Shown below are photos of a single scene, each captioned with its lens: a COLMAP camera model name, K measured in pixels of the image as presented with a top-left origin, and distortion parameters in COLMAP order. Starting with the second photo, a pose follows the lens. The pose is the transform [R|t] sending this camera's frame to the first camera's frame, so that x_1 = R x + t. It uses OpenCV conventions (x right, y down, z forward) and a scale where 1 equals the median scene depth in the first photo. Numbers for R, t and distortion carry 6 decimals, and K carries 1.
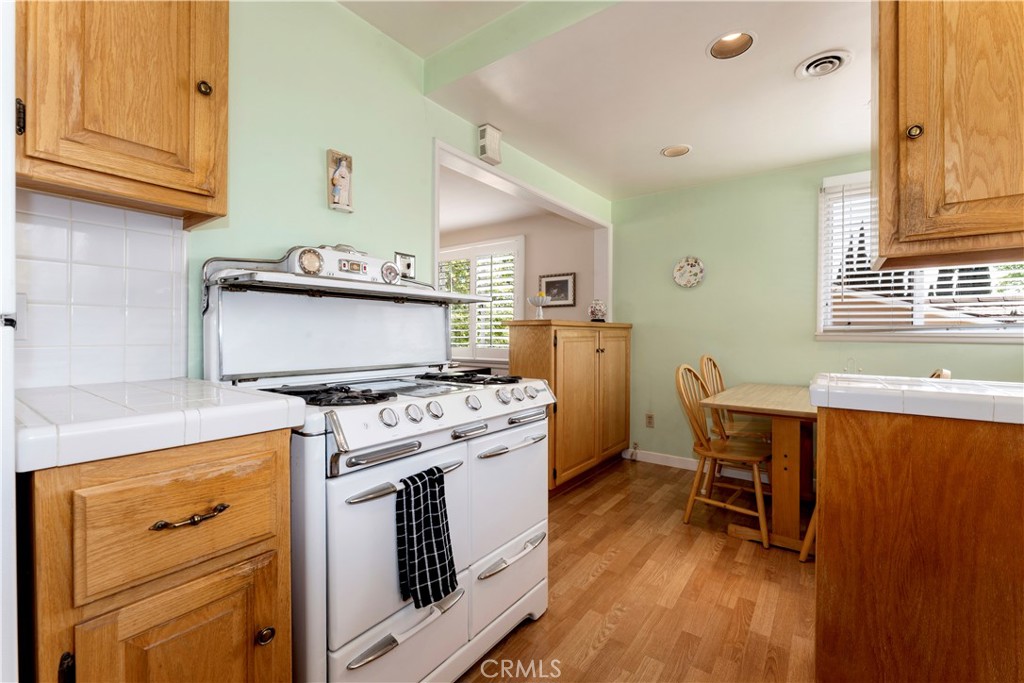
lens RADIAL K [[432.4, 0, 512.6], [0, 432.4, 336.7], [0, 0, 1]] dist [-0.001359, -0.000023]
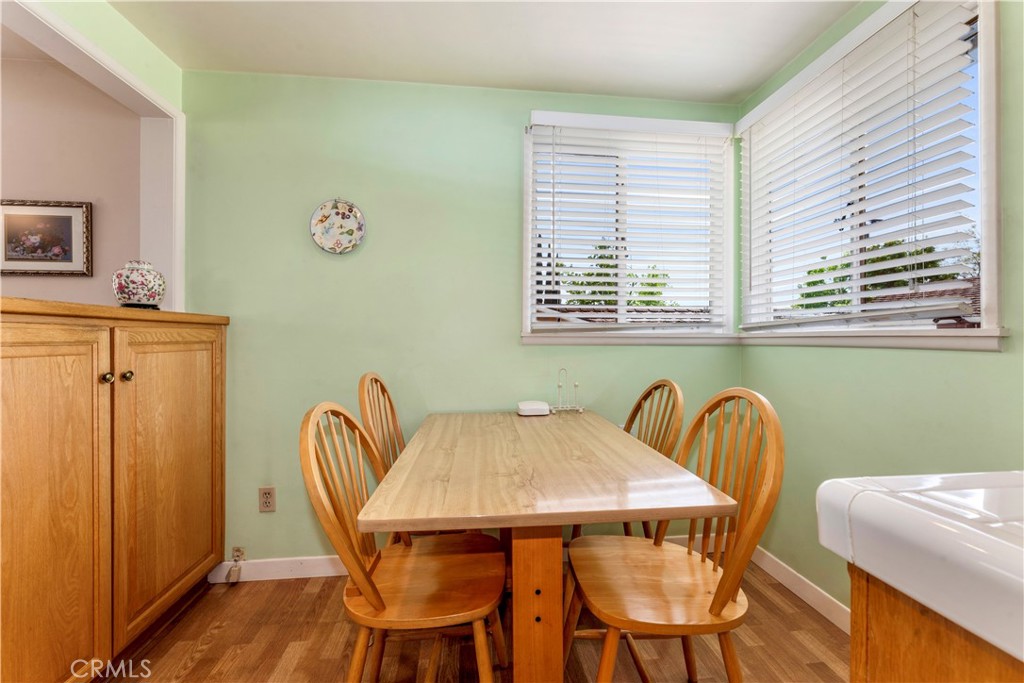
lens RADIAL K [[432.4, 0, 512.6], [0, 432.4, 336.7], [0, 0, 1]] dist [-0.001359, -0.000023]
pose [[0.730611, 0.000795, 0.682793, 0.231681], [0.009623, 0.999888, -0.011461, 0.003937], [-0.682726, 0.014945, 0.730522, 0.533247]]
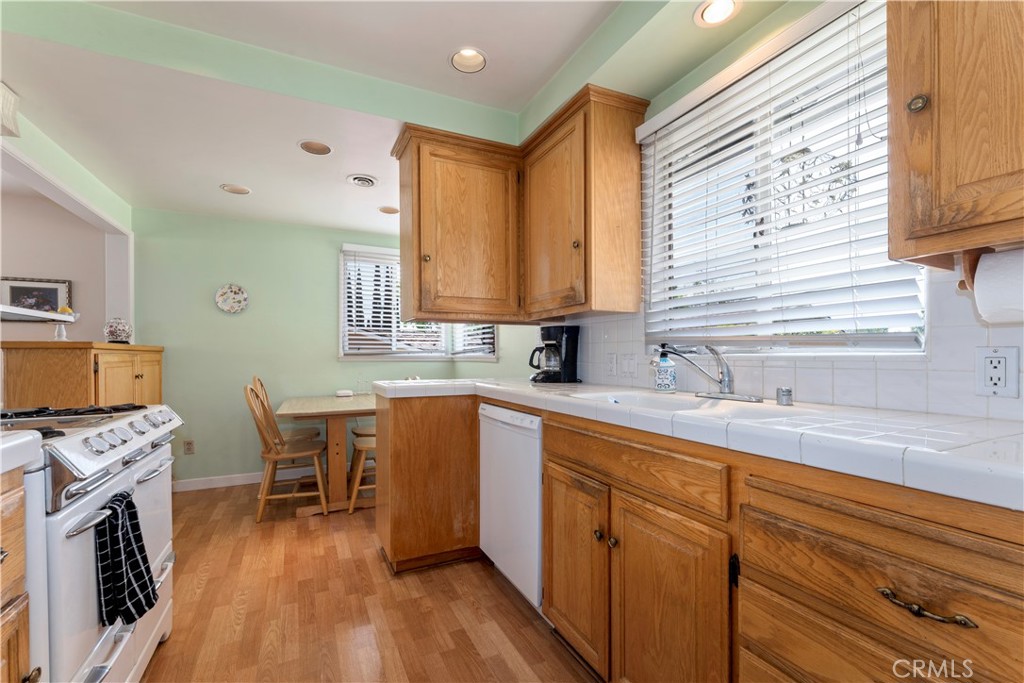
lens RADIAL K [[445.6, 0, 508.6], [0, 445.6, 362.0], [0, 0, 1]] dist [-0.001355, -0.000249]
pose [[0.463115, -0.015669, 0.886160, -0.303910], [0.009970, 0.999873, 0.012469, -0.002519], [-0.886242, 0.003061, 0.463212, -0.125430]]
